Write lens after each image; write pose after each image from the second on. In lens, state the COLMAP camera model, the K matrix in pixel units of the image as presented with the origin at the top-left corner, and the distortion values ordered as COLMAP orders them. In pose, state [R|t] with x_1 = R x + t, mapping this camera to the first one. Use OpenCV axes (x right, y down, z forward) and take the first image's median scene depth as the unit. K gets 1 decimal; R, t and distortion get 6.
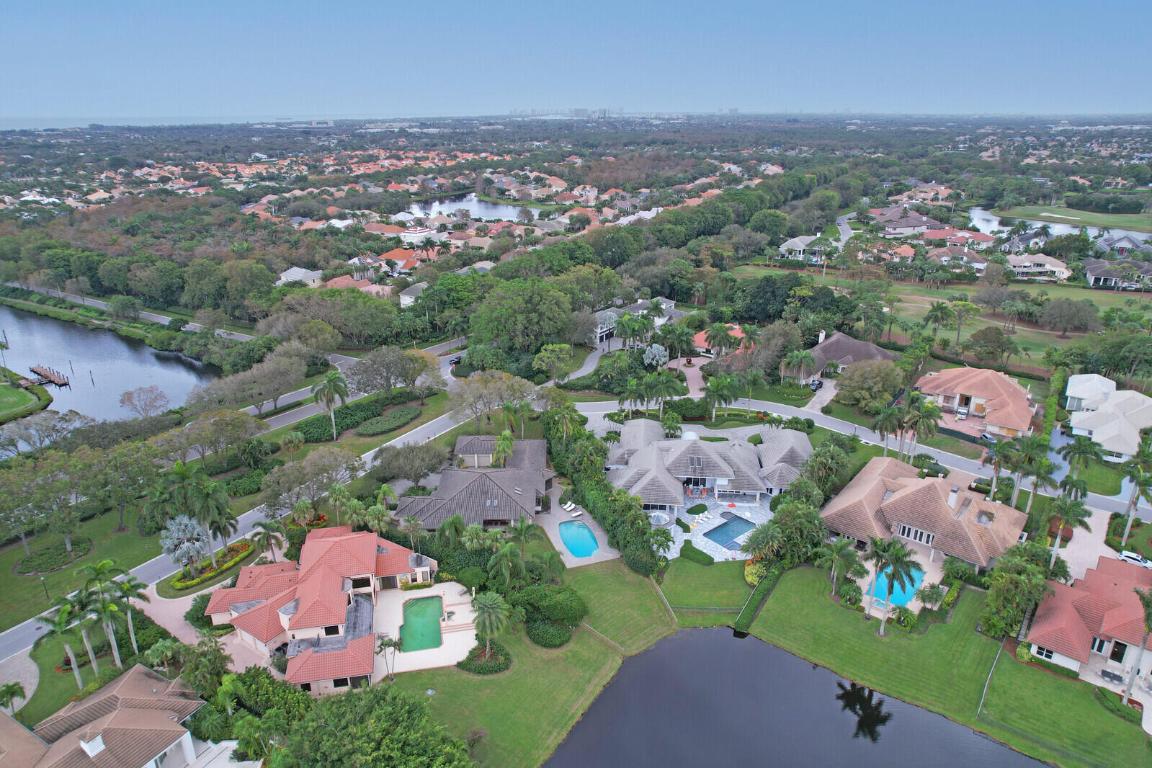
lens RADIAL K [[714.9, 0, 576.0], [0, 714.9, 384.0], [0, 0, 1]] dist [-0.068711, 0.054232]
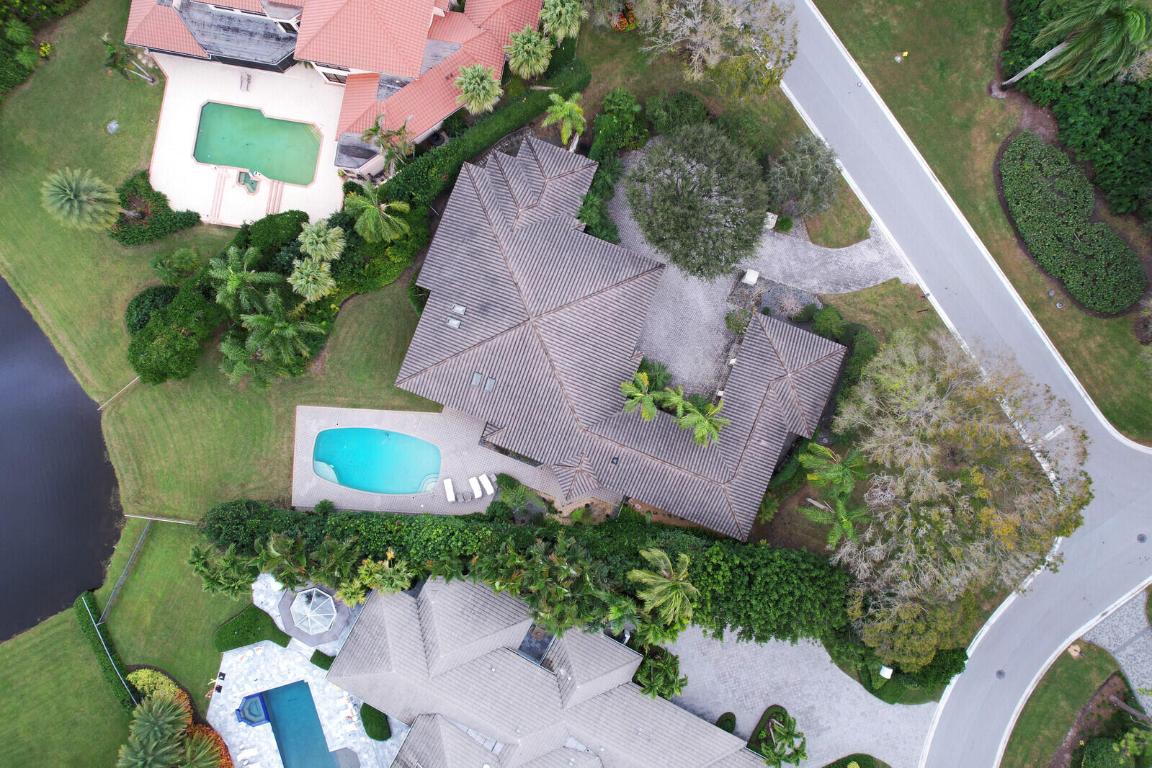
lens RADIAL K [[714.9, 0, 576.0], [0, 714.9, 384.0], [0, 0, 1]] dist [-0.068711, 0.054232]
pose [[-0.381367, 0.924256, 0.017620, -0.071889], [-0.315255, -0.147952, 0.937403, -0.197000], [0.869007, 0.351940, 0.347800, 0.569705]]
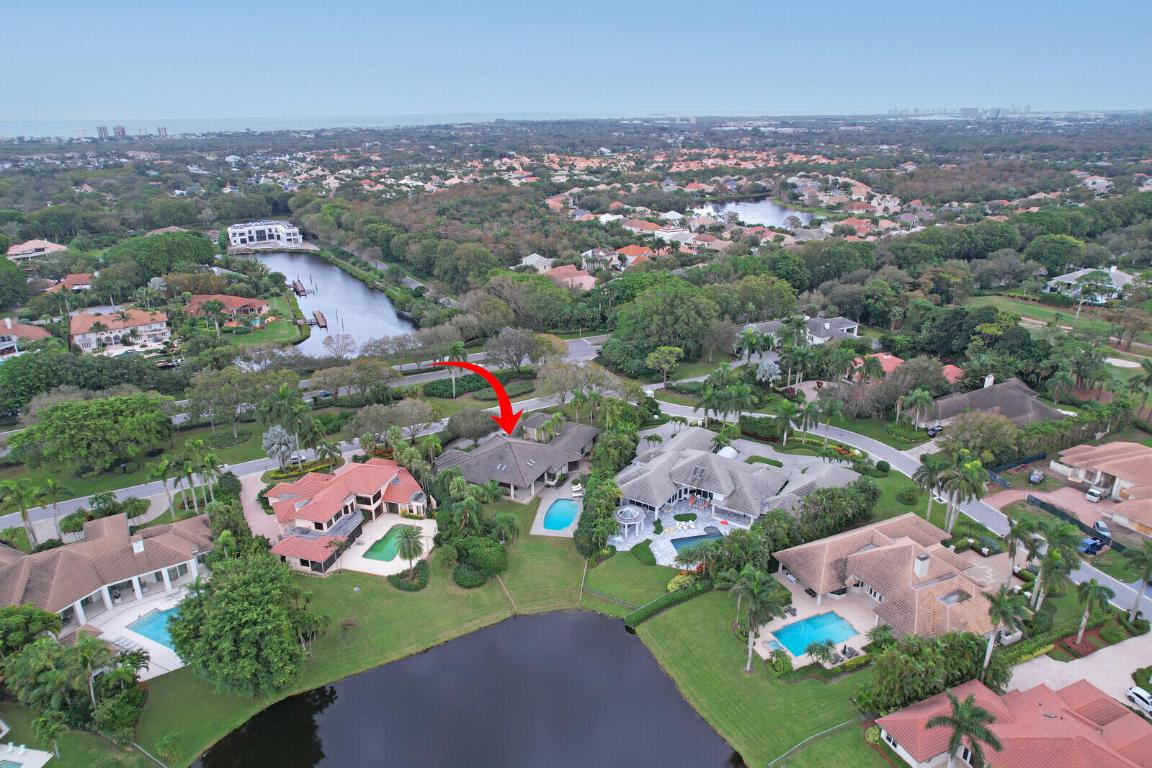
lens RADIAL K [[714.9, 0, 576.0], [0, 714.9, 384.0], [0, 0, 1]] dist [-0.068711, 0.054232]
pose [[0.892690, 0.157753, -0.422160, 0.284565], [-0.156901, 0.986921, 0.037012, -0.017784], [0.422477, 0.033197, 0.905765, -0.002661]]
